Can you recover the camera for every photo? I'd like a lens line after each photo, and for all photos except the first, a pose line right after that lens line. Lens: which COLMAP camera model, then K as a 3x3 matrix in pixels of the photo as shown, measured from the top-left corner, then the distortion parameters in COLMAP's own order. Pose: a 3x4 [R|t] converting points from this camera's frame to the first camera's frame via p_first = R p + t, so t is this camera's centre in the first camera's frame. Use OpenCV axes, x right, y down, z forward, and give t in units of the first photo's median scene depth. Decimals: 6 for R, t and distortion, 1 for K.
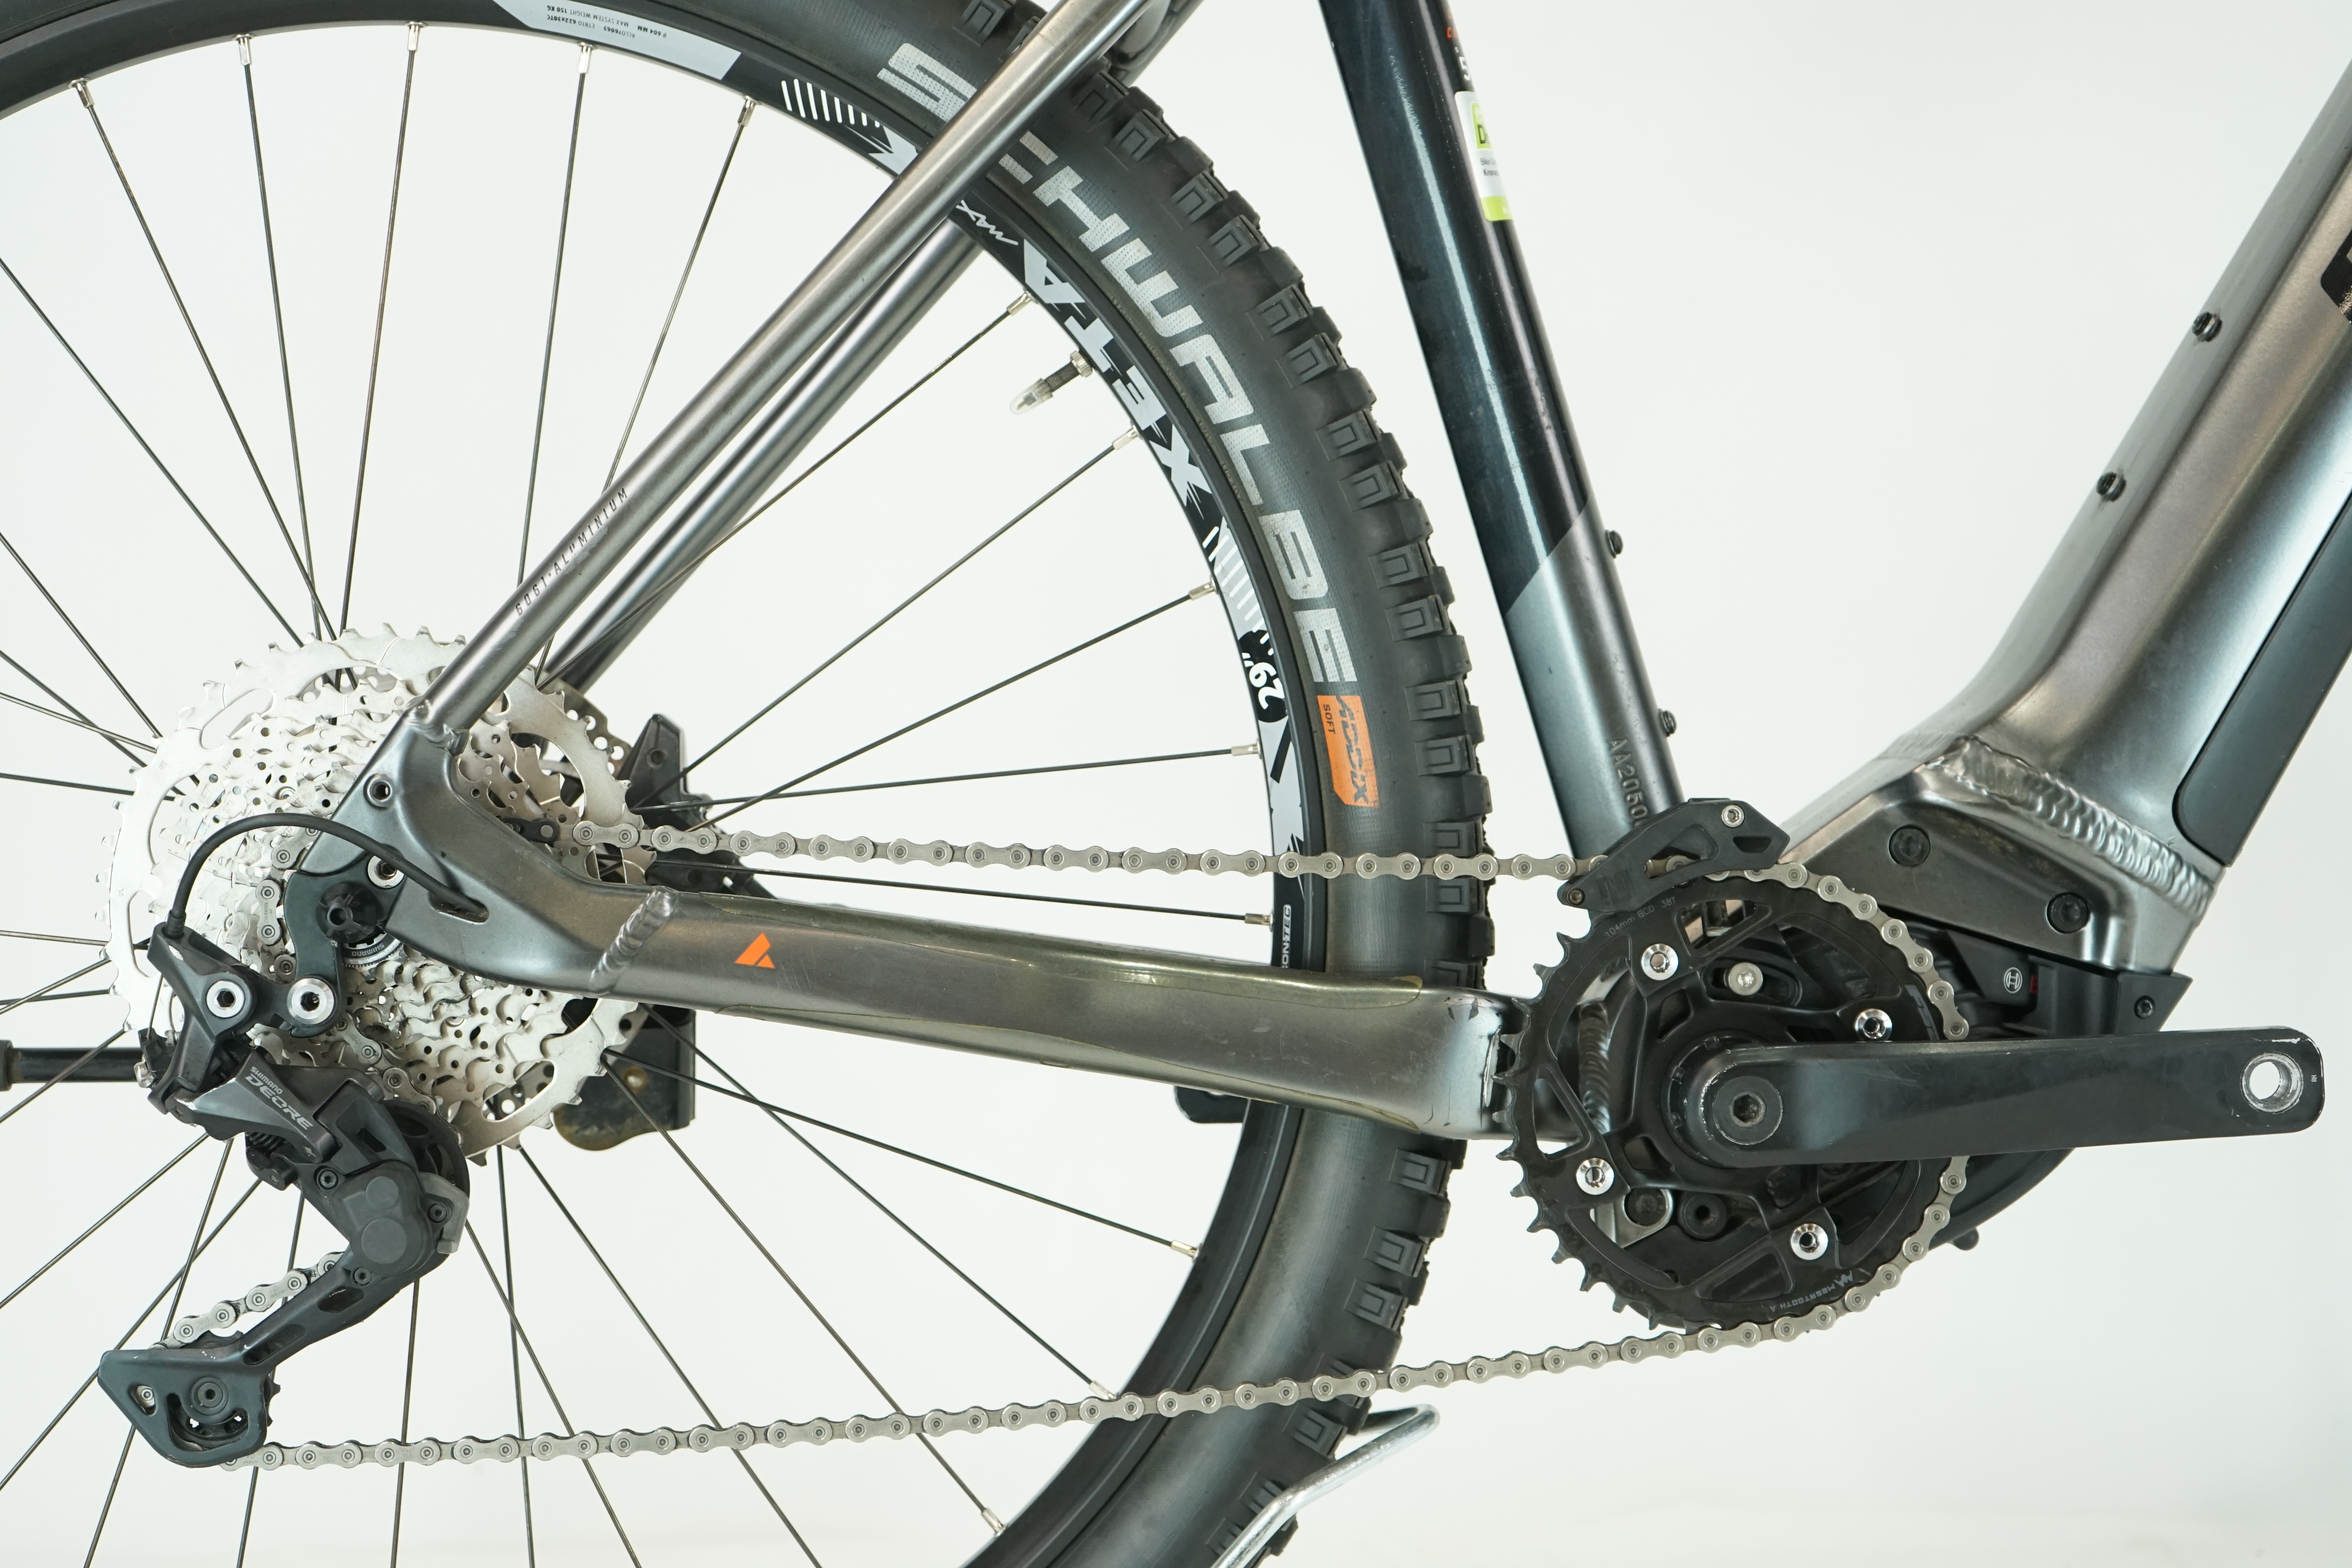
lens RADIAL K [[3458.5, 0, 1173.3], [0, 3458.5, 781.9], [0, 0, 1]] dist [0.056632, 0.000000]
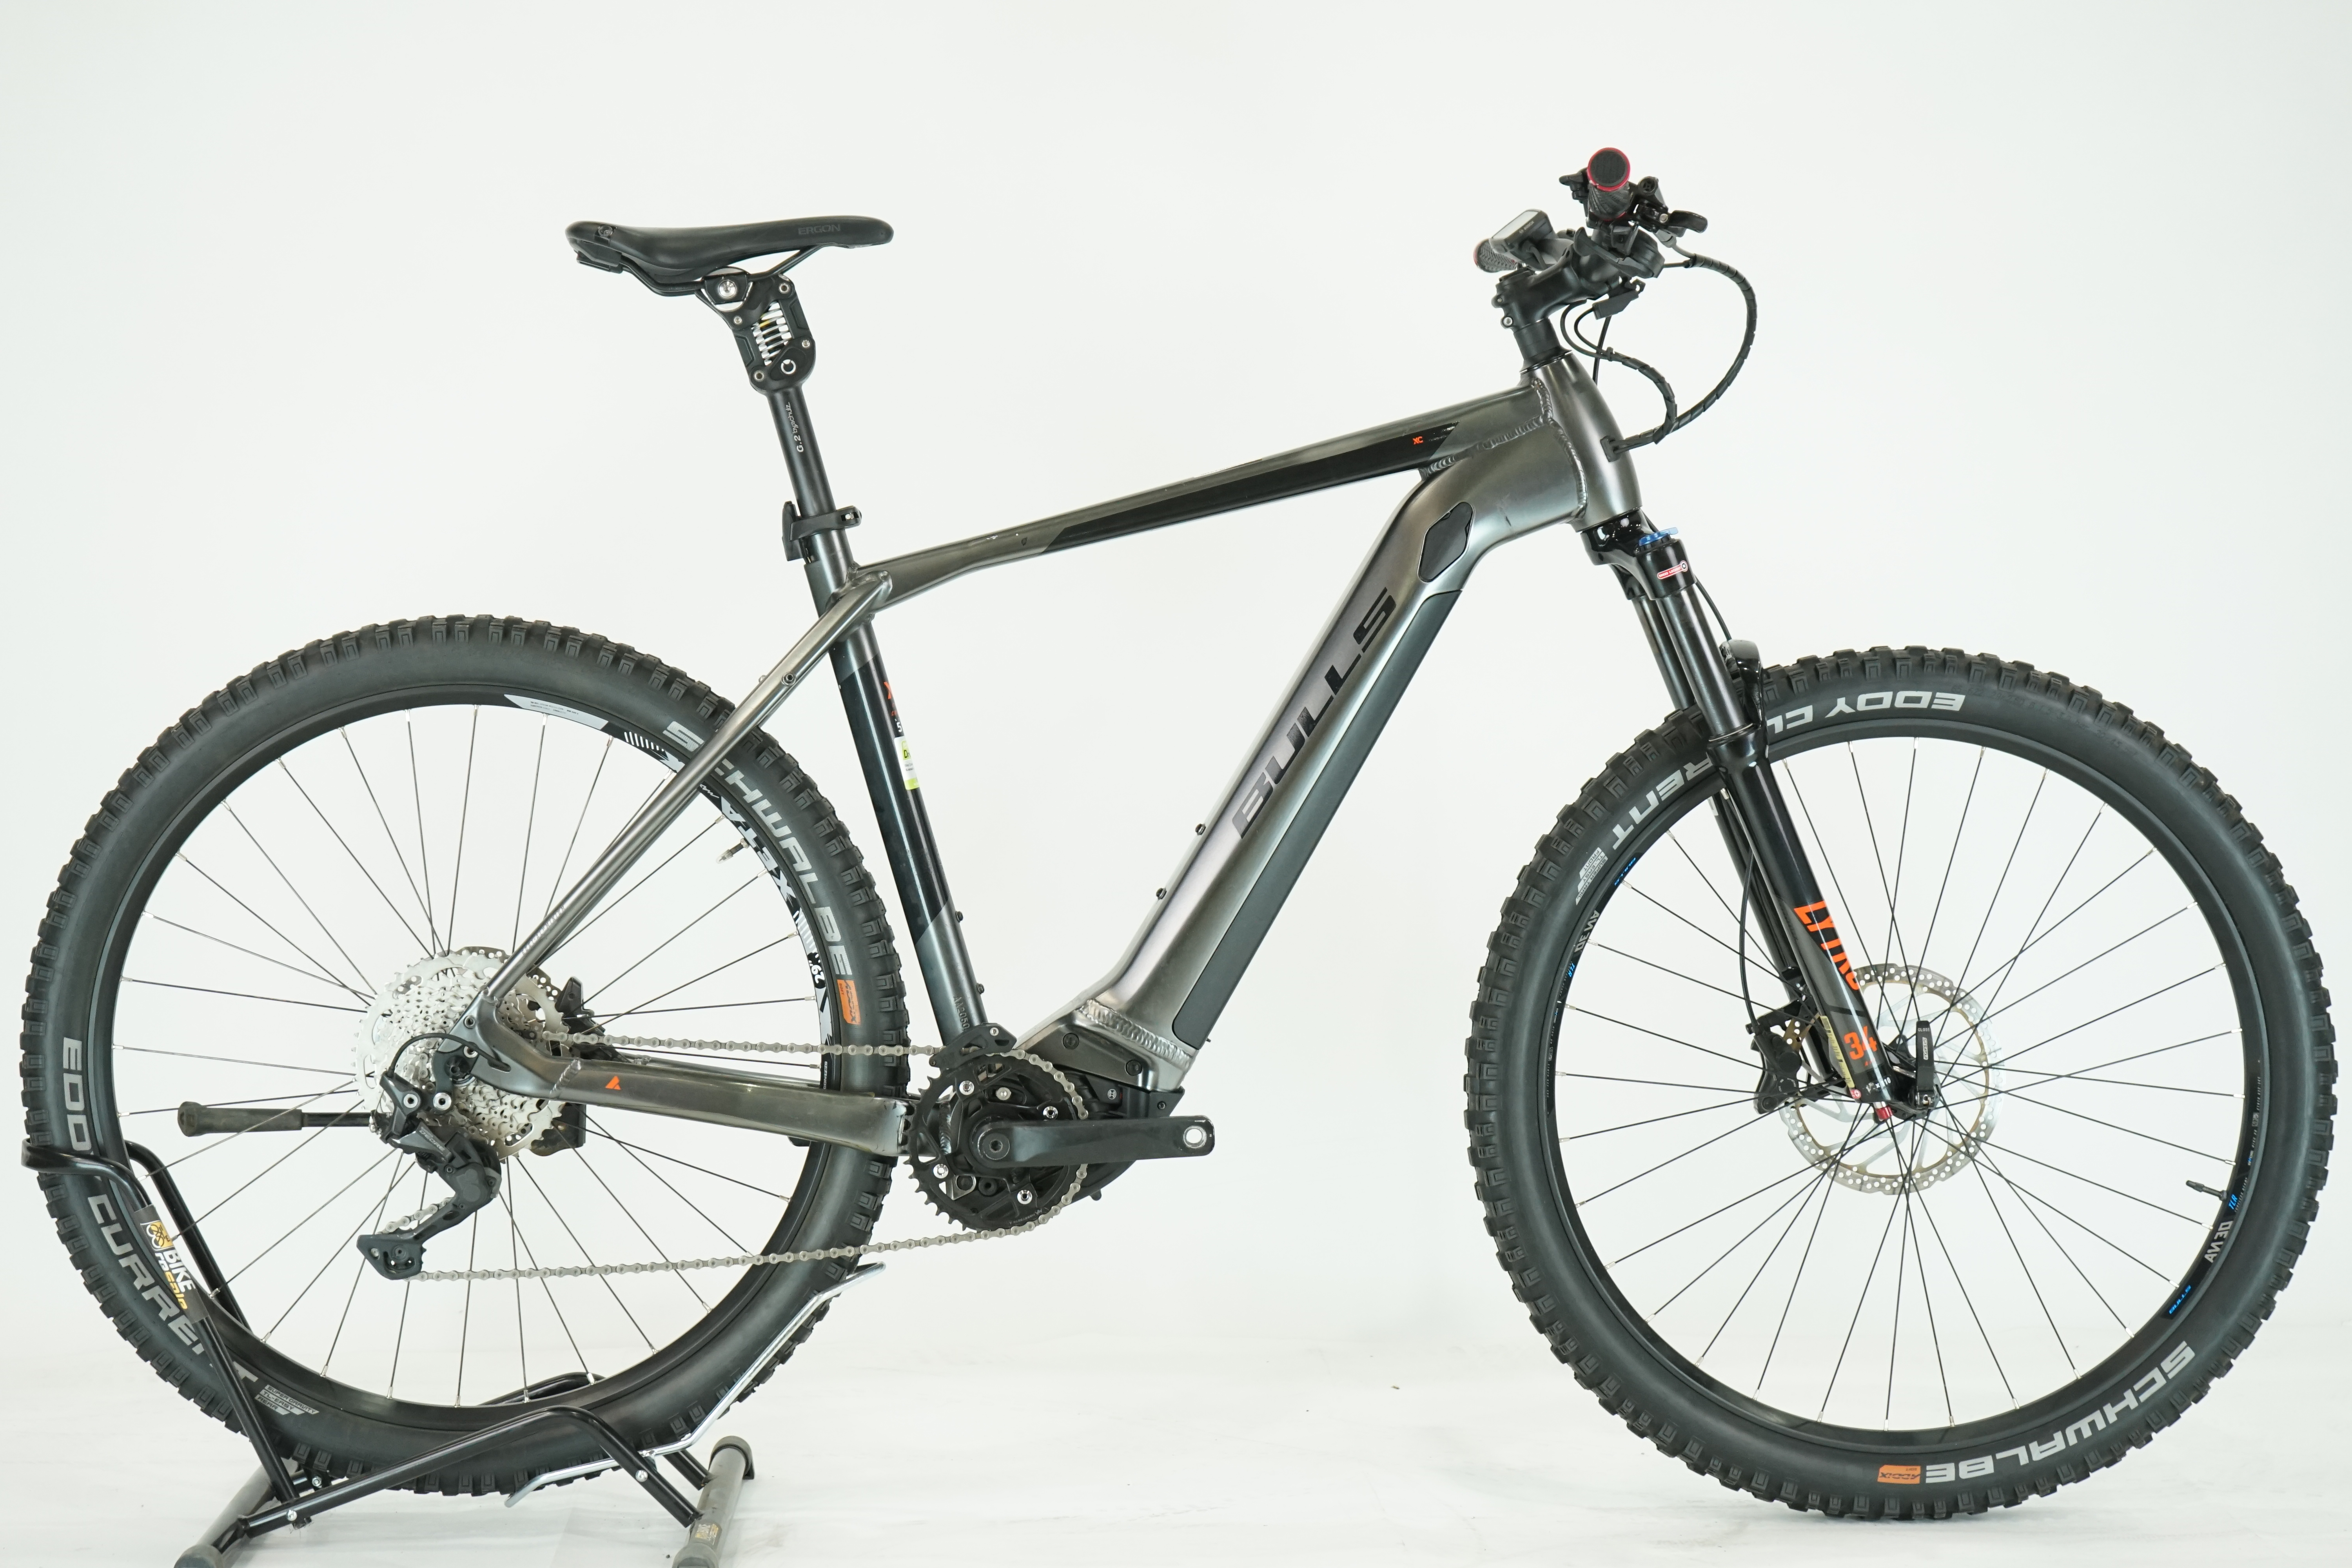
lens RADIAL K [[4055.3, 0, 1178.0], [0, 4055.3, 784.2], [0, 0, 1]] dist [0.012292, 0.000000]
pose [[0.999307, 0.010251, 0.035770, 0.182511], [-0.011622, 0.999198, 0.038315, -0.283235], [-0.035349, -0.038704, 0.998625, -1.949865]]
